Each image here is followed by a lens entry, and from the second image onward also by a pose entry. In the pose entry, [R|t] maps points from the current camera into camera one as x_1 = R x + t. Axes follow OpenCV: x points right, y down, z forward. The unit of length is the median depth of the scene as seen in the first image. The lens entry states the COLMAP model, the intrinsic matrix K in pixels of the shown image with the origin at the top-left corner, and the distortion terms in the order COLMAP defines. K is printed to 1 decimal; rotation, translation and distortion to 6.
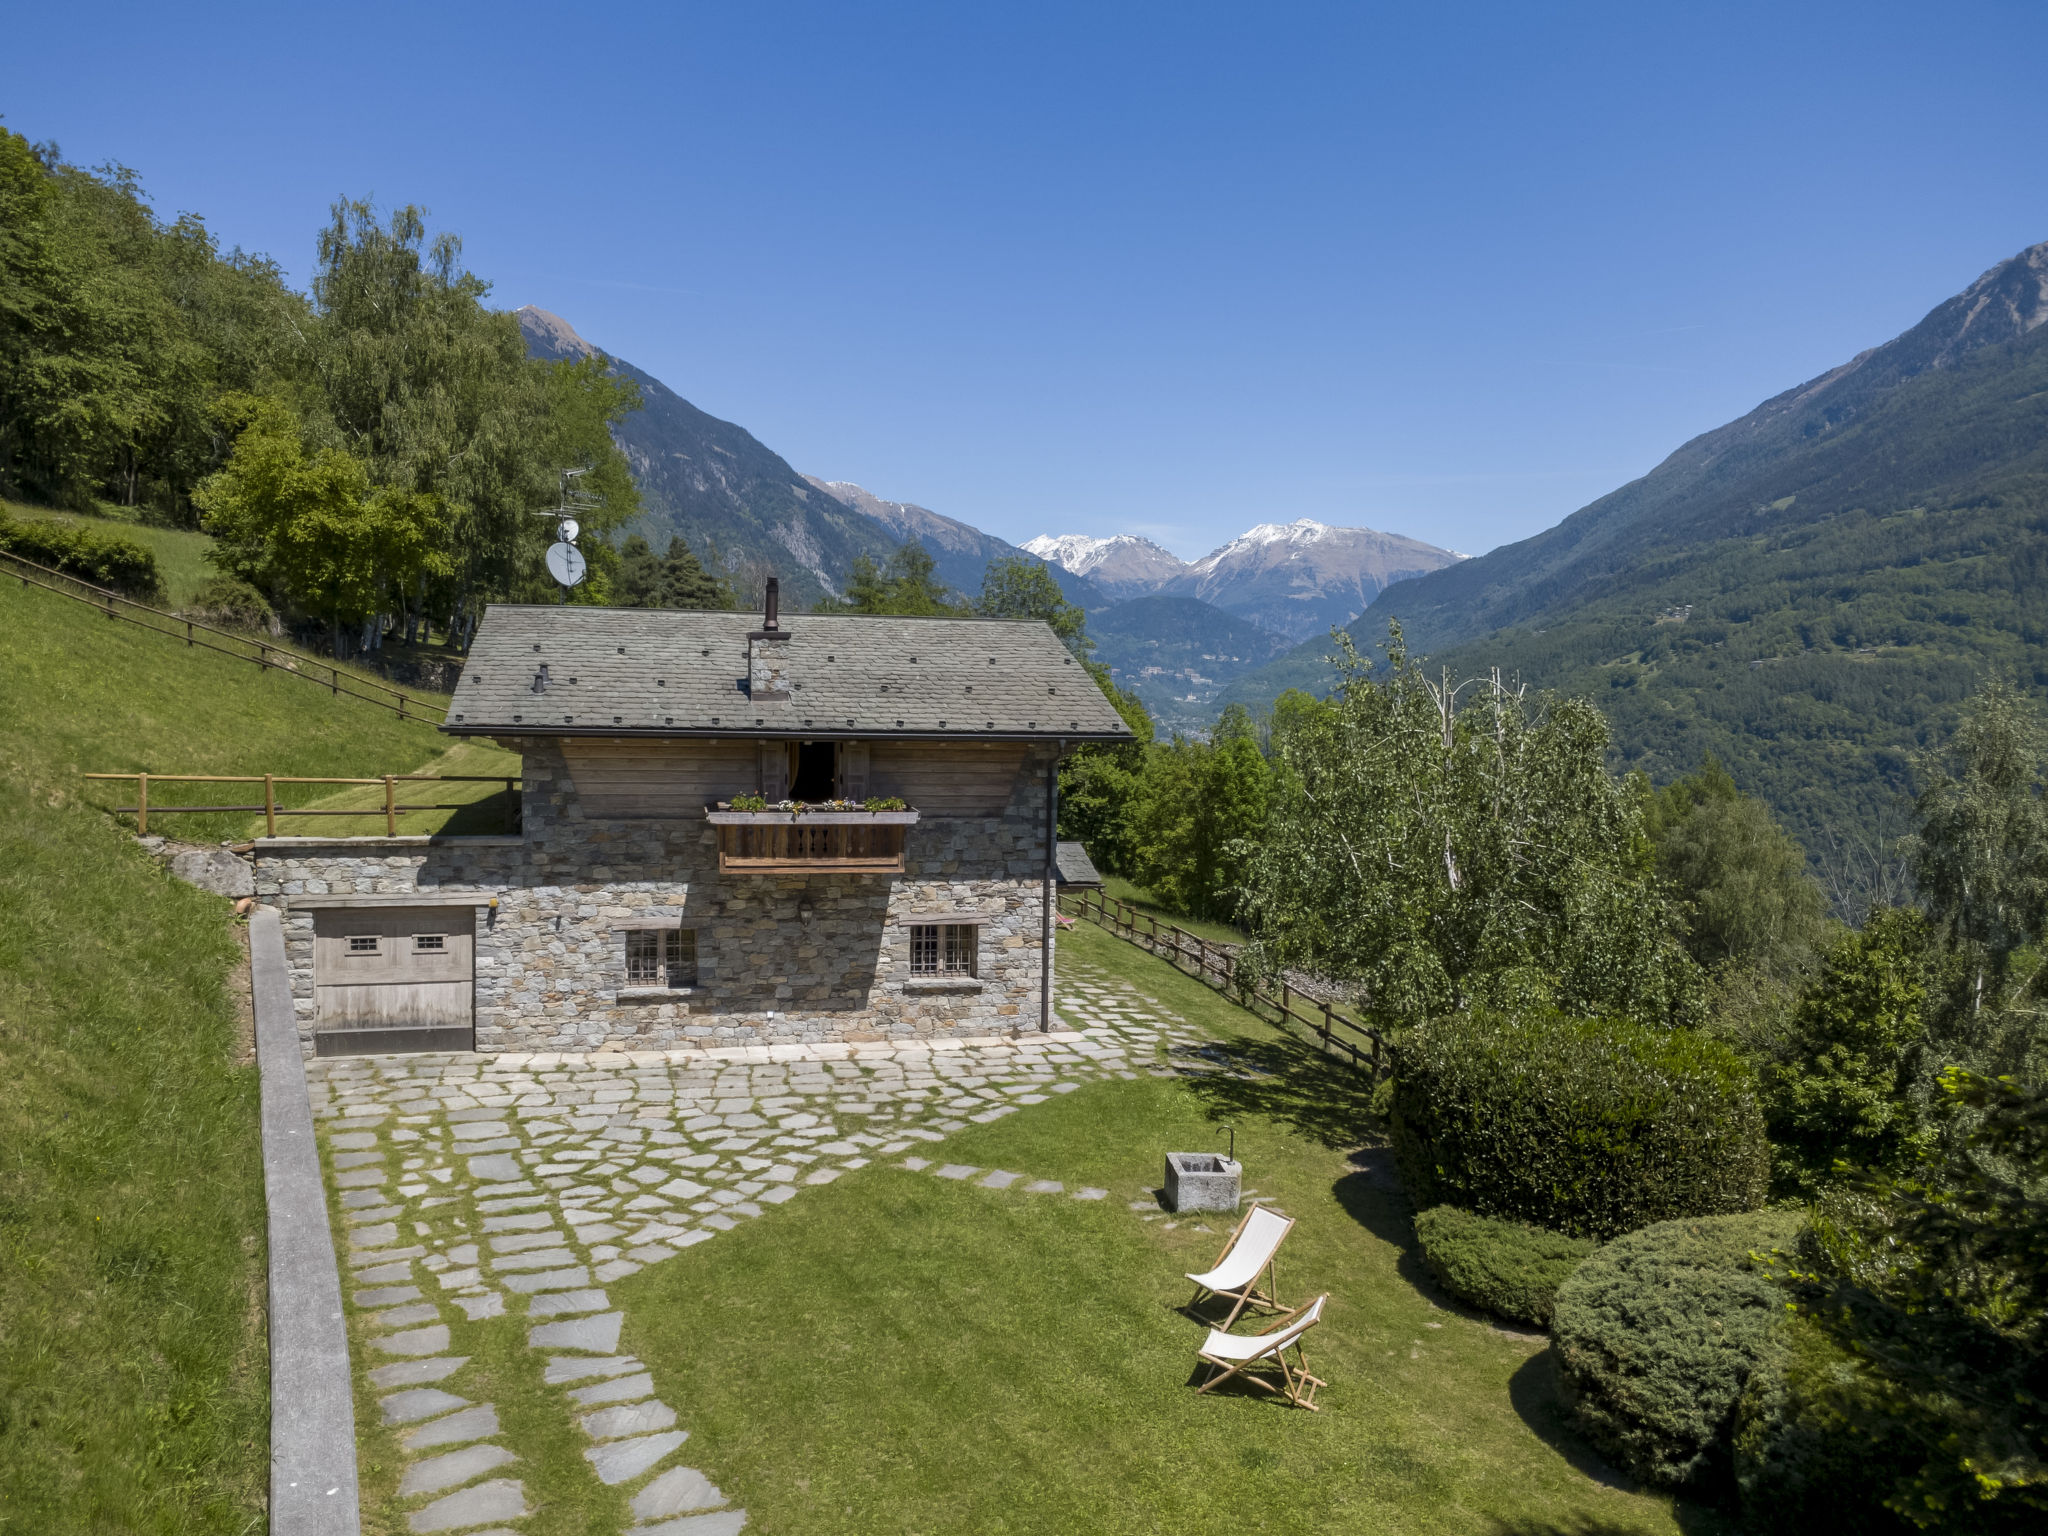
lens RADIAL K [[1468.9, 0, 1024.0], [0, 1468.9, 768.0], [0, 0, 1]] dist [0.001584, 0.006733]
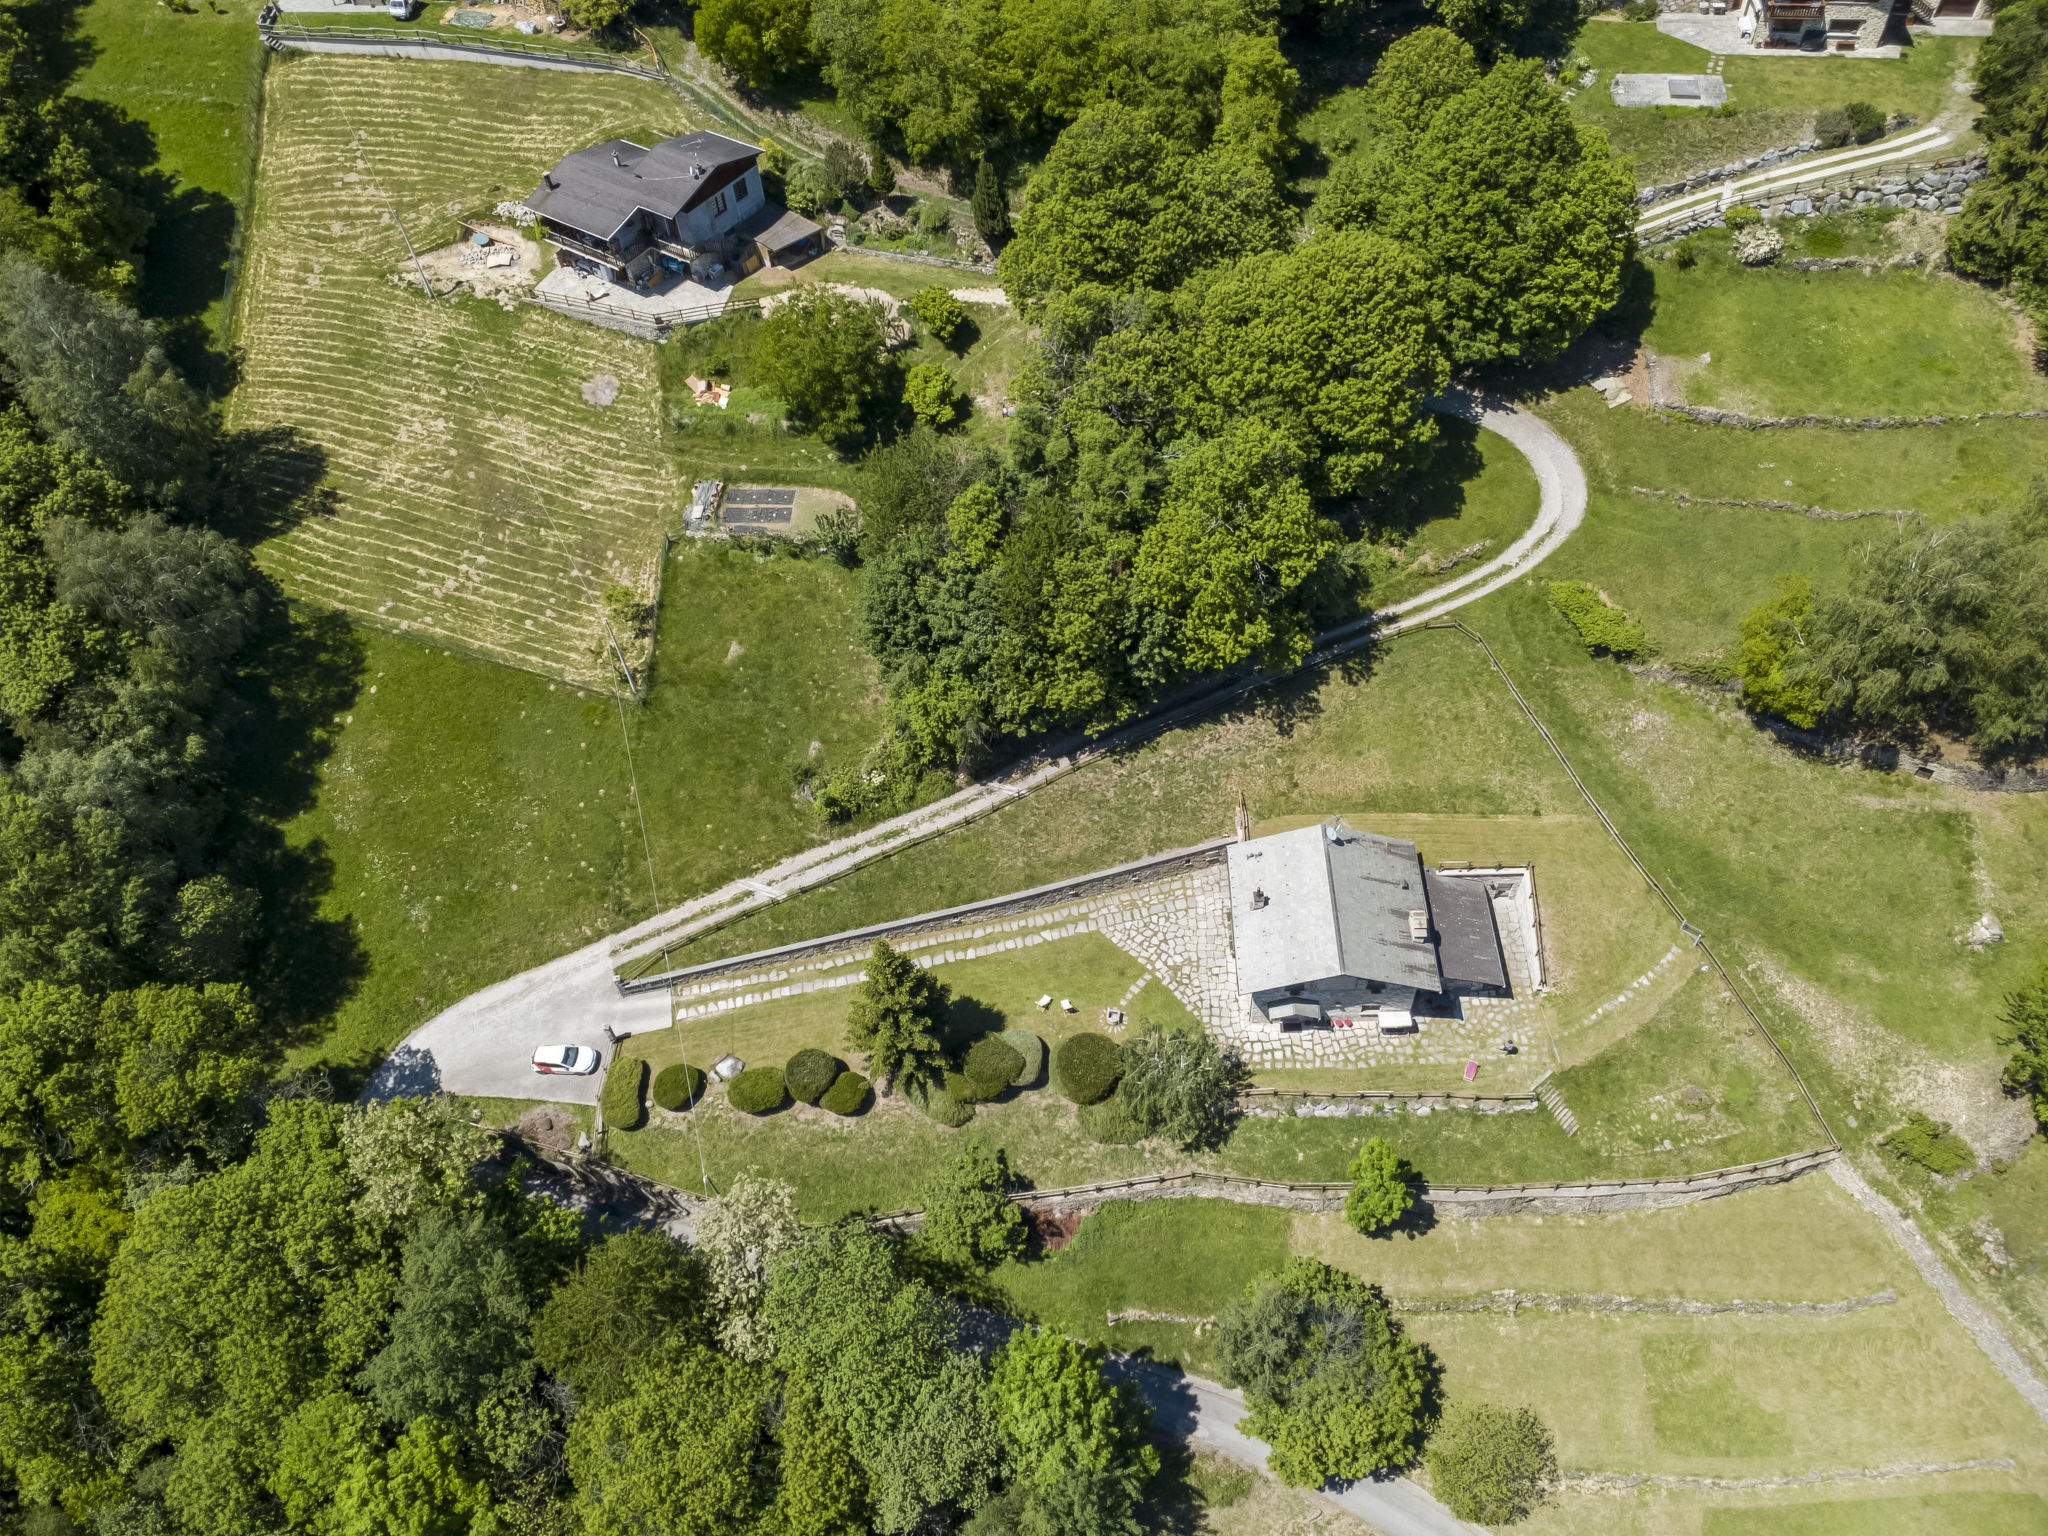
lens RADIAL K [[1519.8, 0, 1067.7], [0, 1519.8, 727.5], [0, 0, 1]] dist [0.000072, 0.012395]
pose [[-0.243524, 0.735643, -0.632080, 1.995041], [-0.006891, 0.650371, 0.759585, -3.185137], [0.969870, 0.189333, -0.153311, 1.030024]]
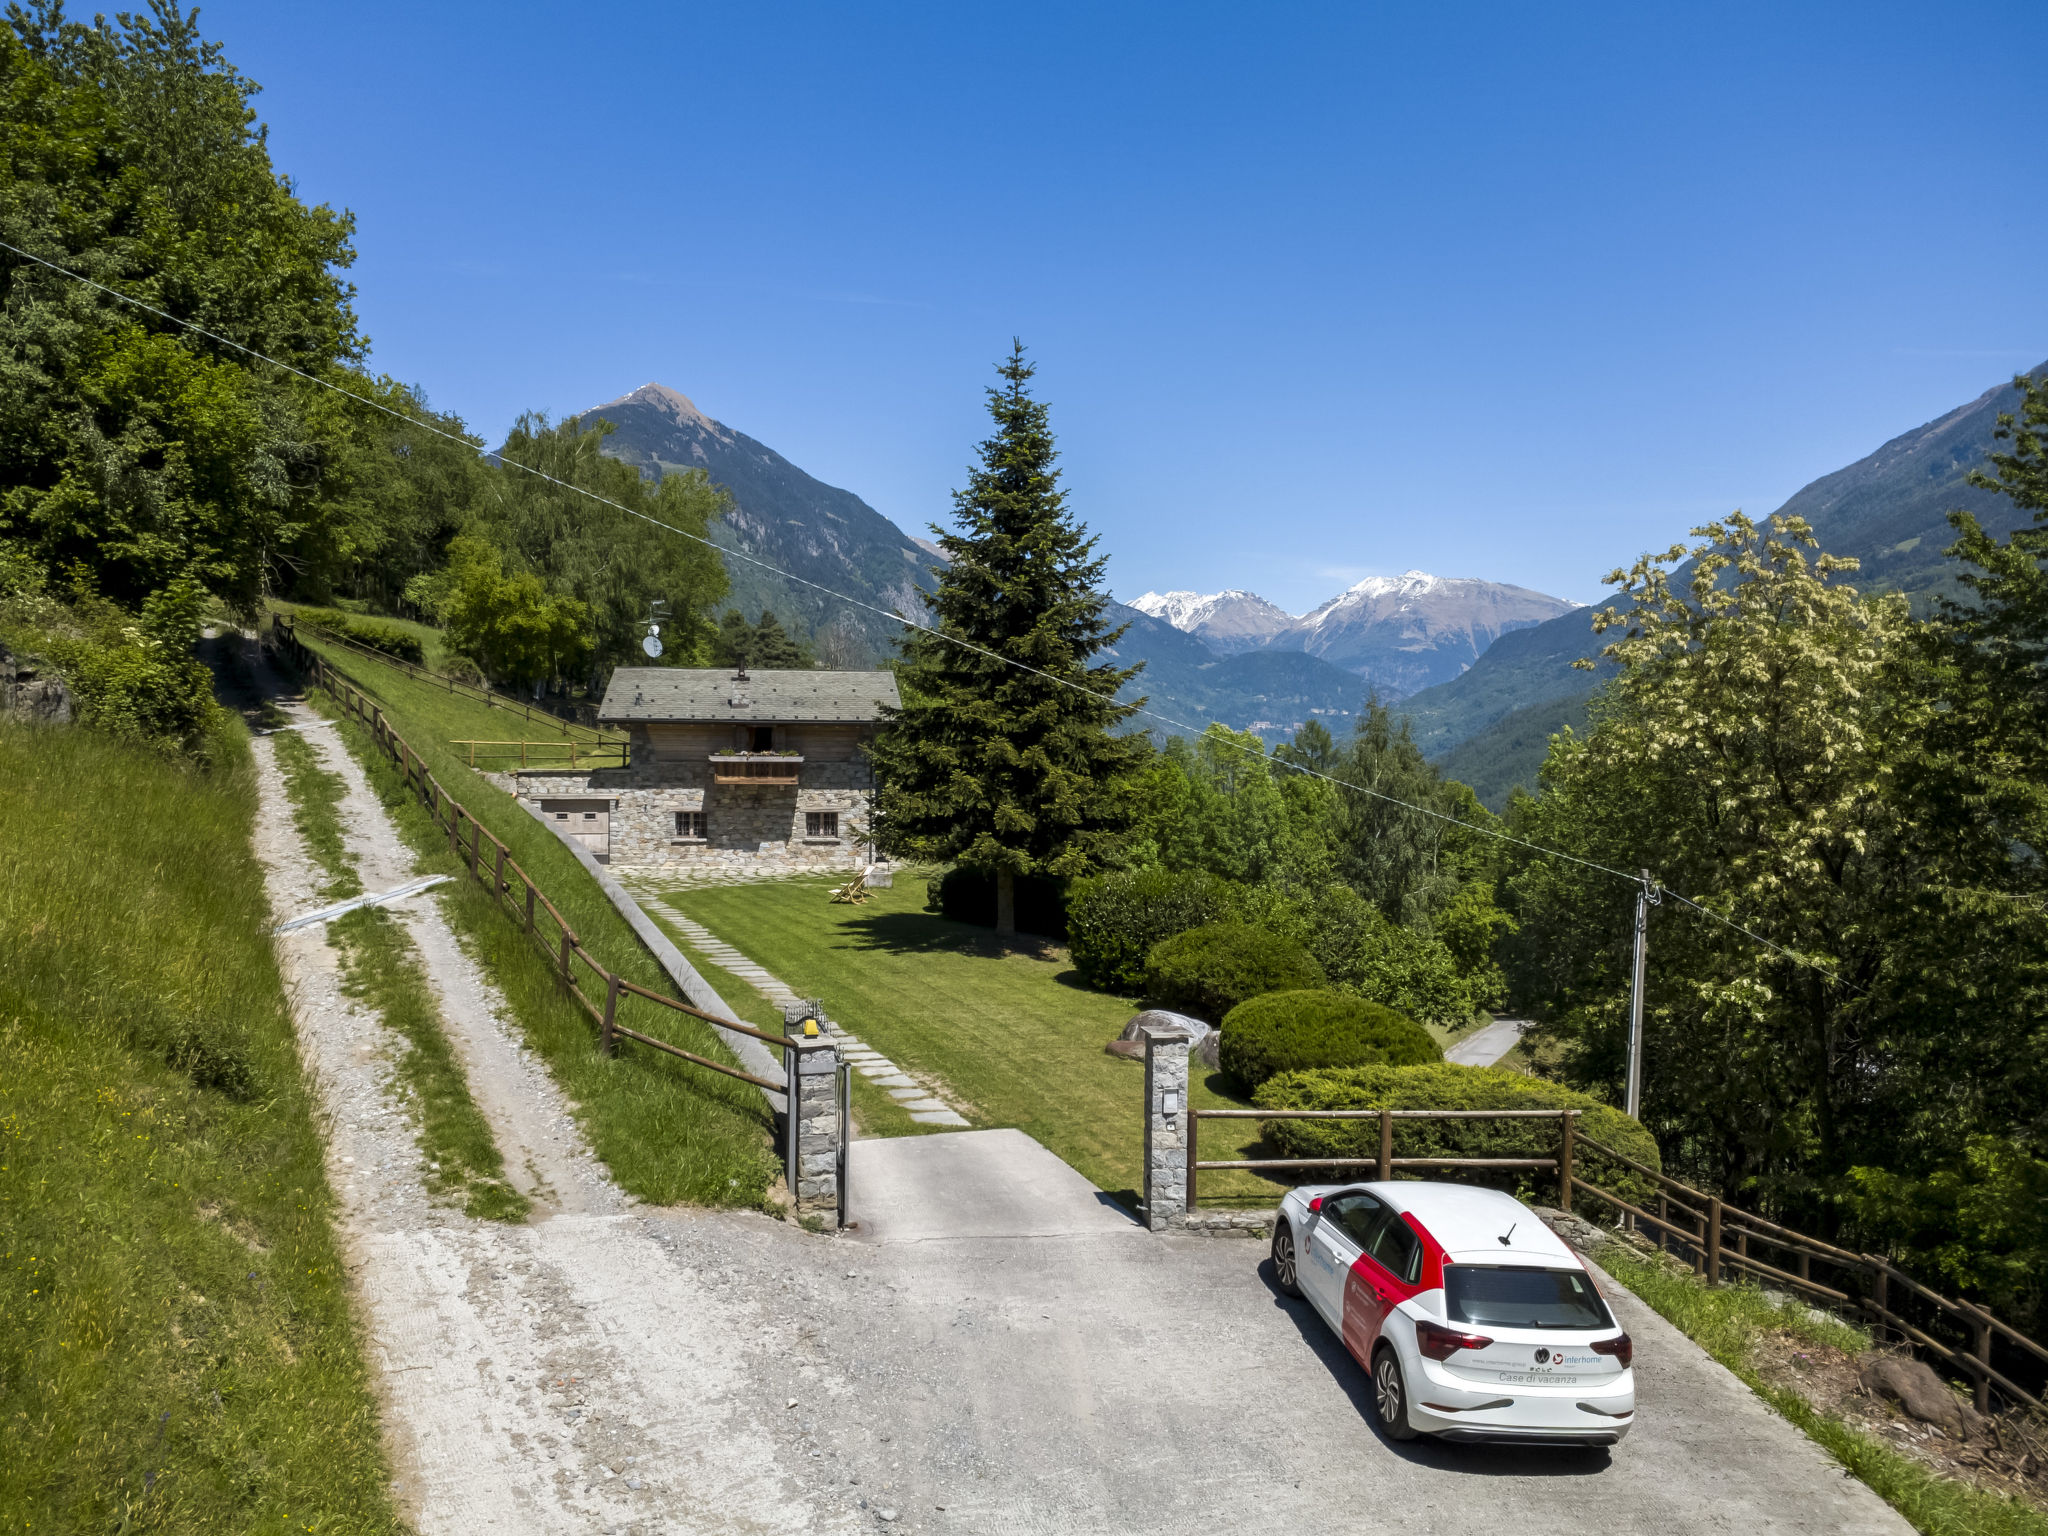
lens RADIAL K [[1462.7, 0, 1024.0], [0, 1462.7, 768.0], [0, 0, 1]] dist [-0.000723, 0.006075]
pose [[0.997137, -0.010358, -0.074898, 0.406061], [0.007474, 0.999224, -0.038682, 0.128685], [0.075240, 0.038012, 0.996441, -1.126374]]
